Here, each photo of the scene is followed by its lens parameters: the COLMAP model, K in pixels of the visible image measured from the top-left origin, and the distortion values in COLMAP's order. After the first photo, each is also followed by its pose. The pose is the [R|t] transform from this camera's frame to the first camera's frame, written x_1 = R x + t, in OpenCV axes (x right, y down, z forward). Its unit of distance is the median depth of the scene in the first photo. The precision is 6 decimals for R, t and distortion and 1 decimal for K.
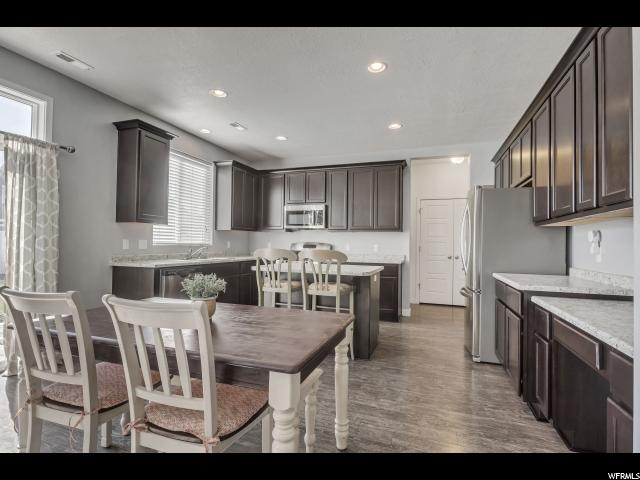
lens RADIAL K [[329.9, 0, 314.4], [0, 329.9, 239.7], [0, 0, 1]] dist [0.001181, 0.000530]
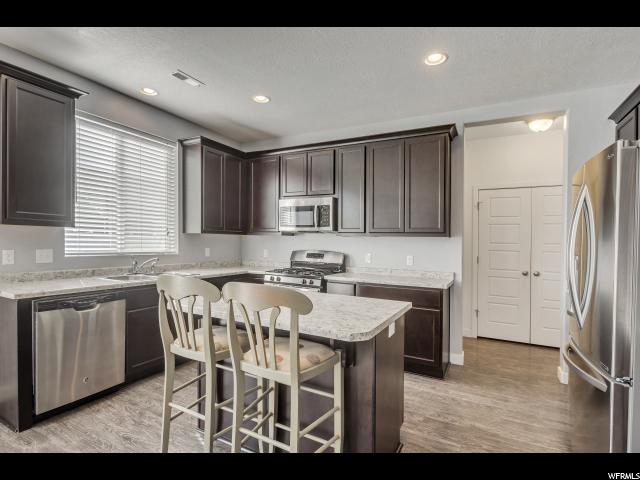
lens RADIAL K [[329.9, 0, 314.4], [0, 329.9, 239.7], [0, 0, 1]] dist [0.001181, 0.000530]
pose [[0.987739, 0.007538, -0.155932, 0.106593], [-0.006947, 0.999966, 0.004332, -0.020622], [0.155959, -0.003196, 0.987758, 0.321999]]
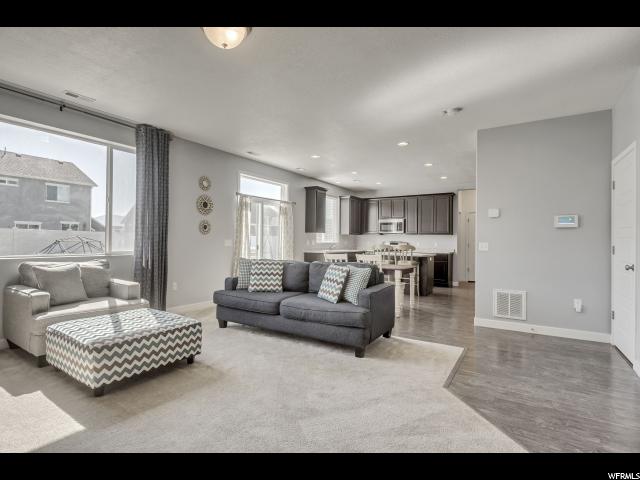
lens RADIAL K [[325.3, 0, 320.0], [0, 325.3, 240.0], [0, 0, 1]] dist [-0.001298, -0.000119]
pose [[0.978880, -0.001344, -0.204432, -0.048454], [0.003260, 0.999954, 0.009035, -0.016075], [0.204411, -0.009511, 0.978839, -0.737305]]
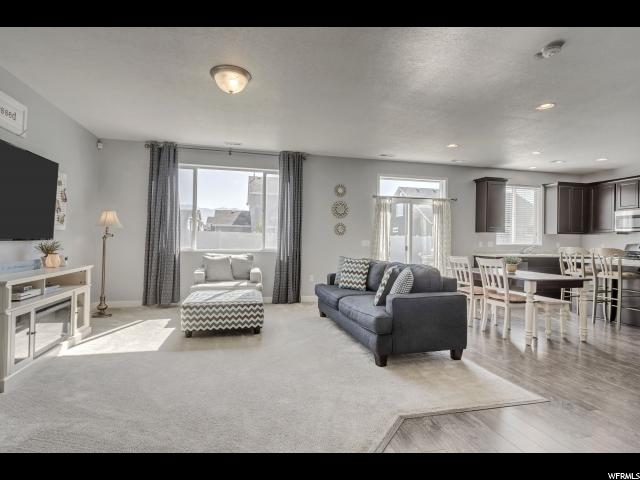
lens RADIAL K [[329.9, 0, 314.4], [0, 329.9, 239.7], [0, 0, 1]] dist [0.001181, 0.000530]
pose [[0.557560, -0.005217, -0.830120, 0.300605], [0.005163, 0.999983, -0.002817, -0.008076], [0.830120, -0.002715, 0.557578, -0.544777]]
